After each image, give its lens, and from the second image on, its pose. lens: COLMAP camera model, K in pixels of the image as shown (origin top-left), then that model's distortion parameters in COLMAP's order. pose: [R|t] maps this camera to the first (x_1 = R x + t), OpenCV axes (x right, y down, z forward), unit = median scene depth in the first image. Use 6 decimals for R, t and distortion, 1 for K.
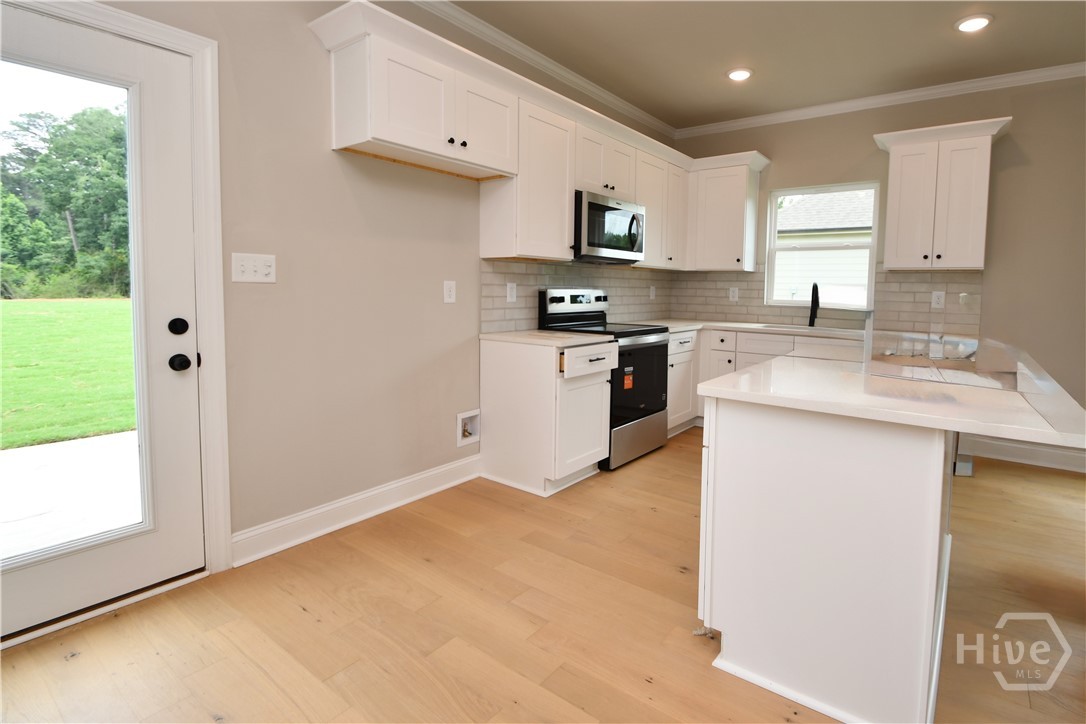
lens RADIAL K [[522.9, 0, 593.4], [0, 522.9, 322.1], [0, 0, 1]] dist [0.001817, 0.000162]
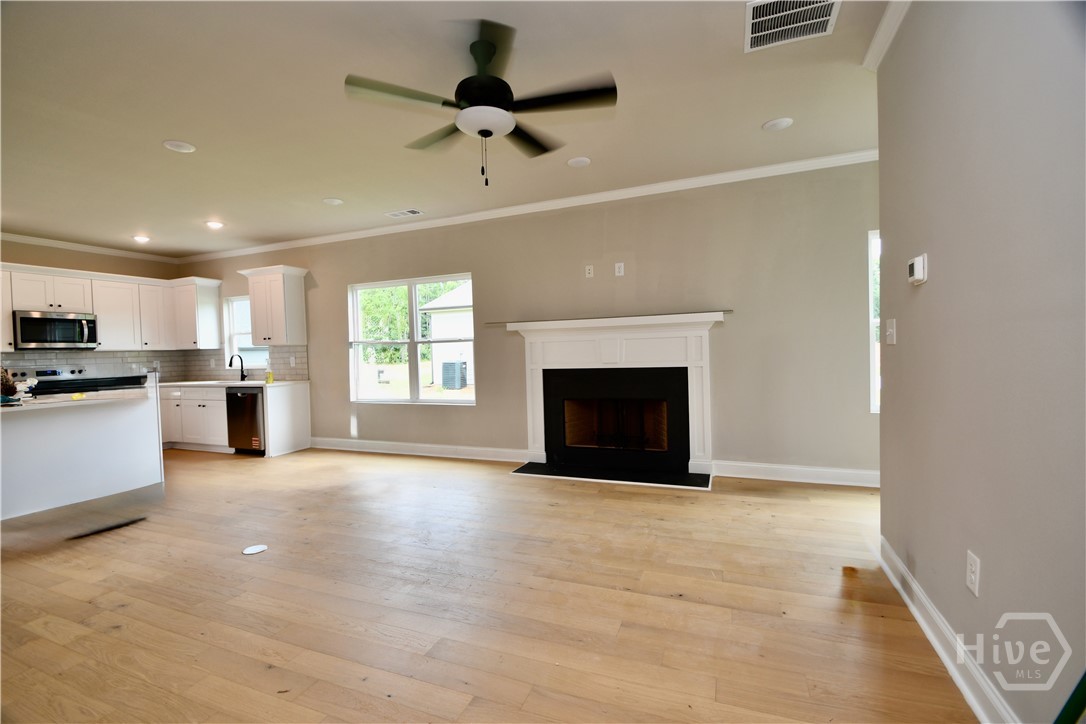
lens RADIAL K [[490.1, 0, 527.4], [0, 490.1, 360.3], [0, 0, 1]] dist [0.000519, -0.000101]
pose [[0.975862, -0.053562, 0.211716, 1.117812], [0.063153, 0.997249, -0.038799, 0.069748], [-0.209056, 0.051233, 0.976561, -0.803738]]
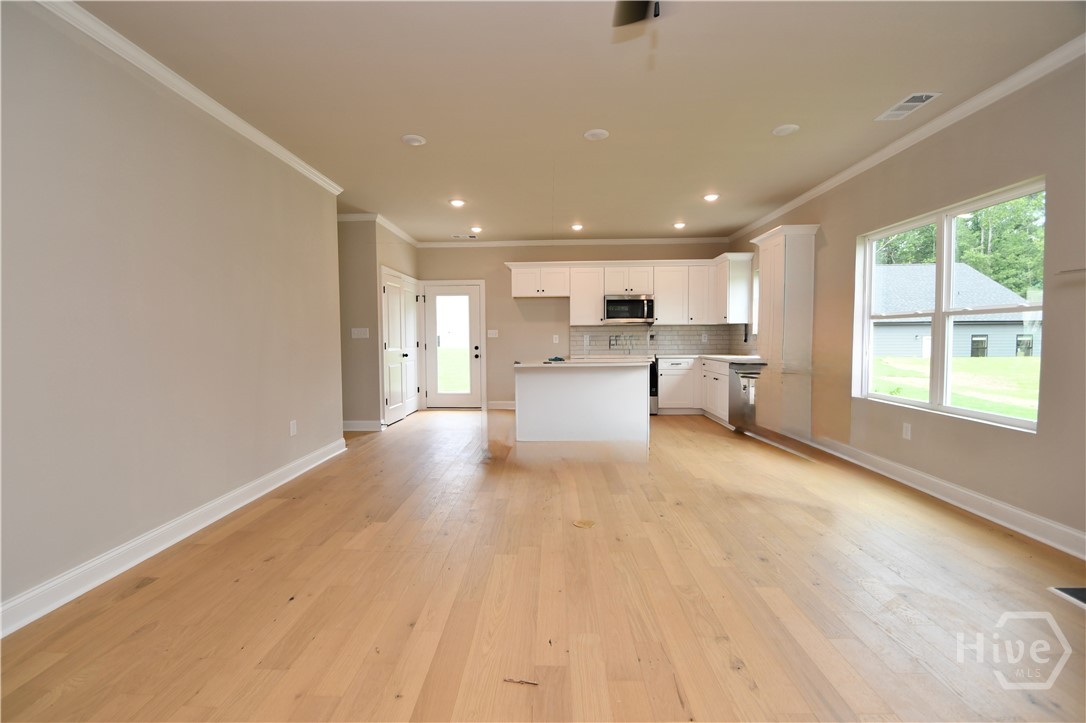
lens RADIAL K [[490.1, 0, 527.4], [0, 490.1, 359.8], [0, 0, 1]] dist [0.000519, -0.000101]
pose [[0.535224, 0.016087, -0.844557, 1.473282], [-0.039483, 0.999202, -0.005990, 0.058949], [0.843787, 0.036551, 0.535433, -0.417055]]
